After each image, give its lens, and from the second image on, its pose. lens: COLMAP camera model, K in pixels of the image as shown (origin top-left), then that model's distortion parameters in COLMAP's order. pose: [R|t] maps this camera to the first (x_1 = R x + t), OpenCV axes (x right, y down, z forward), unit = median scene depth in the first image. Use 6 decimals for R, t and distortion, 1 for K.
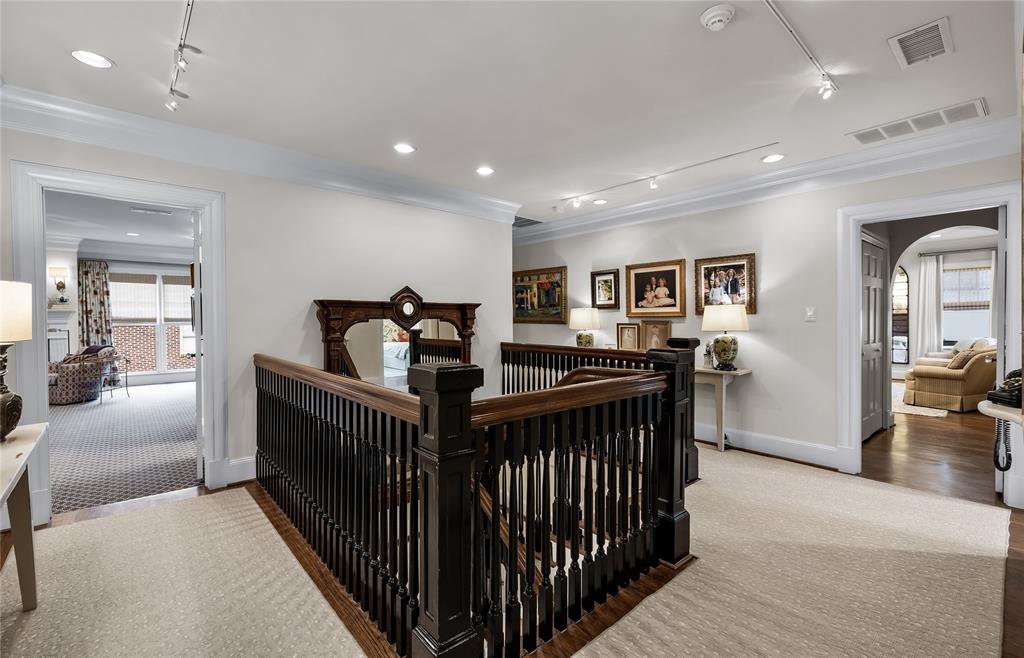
lens RADIAL K [[438.0, 0, 512.4], [0, 438.0, 321.9], [0, 0, 1]] dist [0.003647, 0.000418]
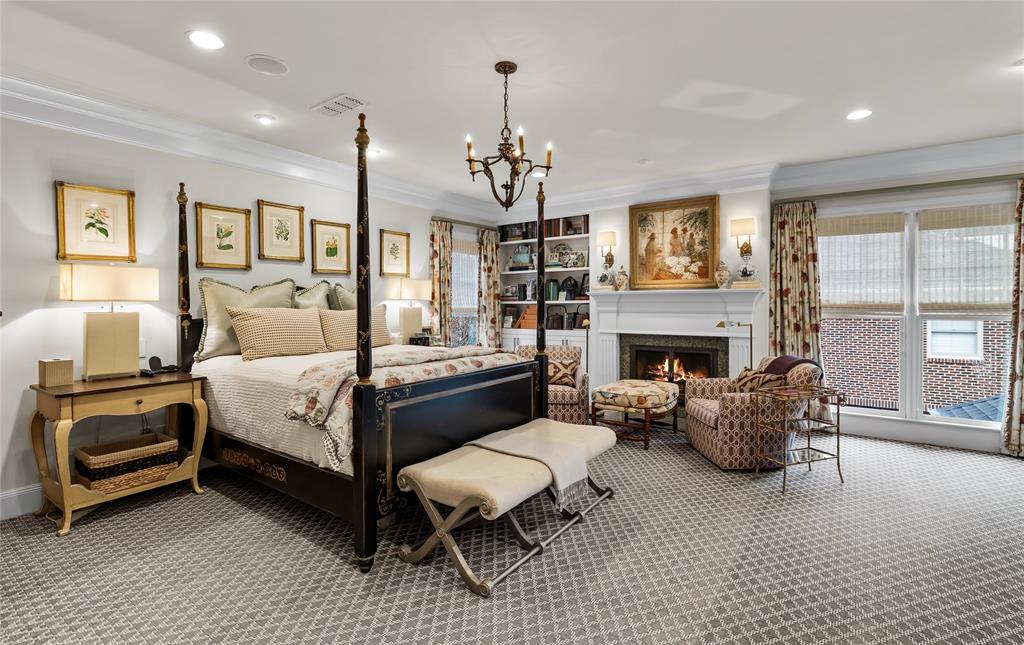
lens RADIAL K [[477.7, 0, 512.3], [0, 477.7, 315.6], [0, 0, 1]] dist [0.006084, 0.000465]
pose [[0.221050, 0.019989, -0.975058, -0.435863], [-0.007015, 0.999797, 0.018906, -0.002145], [0.975237, 0.002661, 0.221145, 0.518511]]
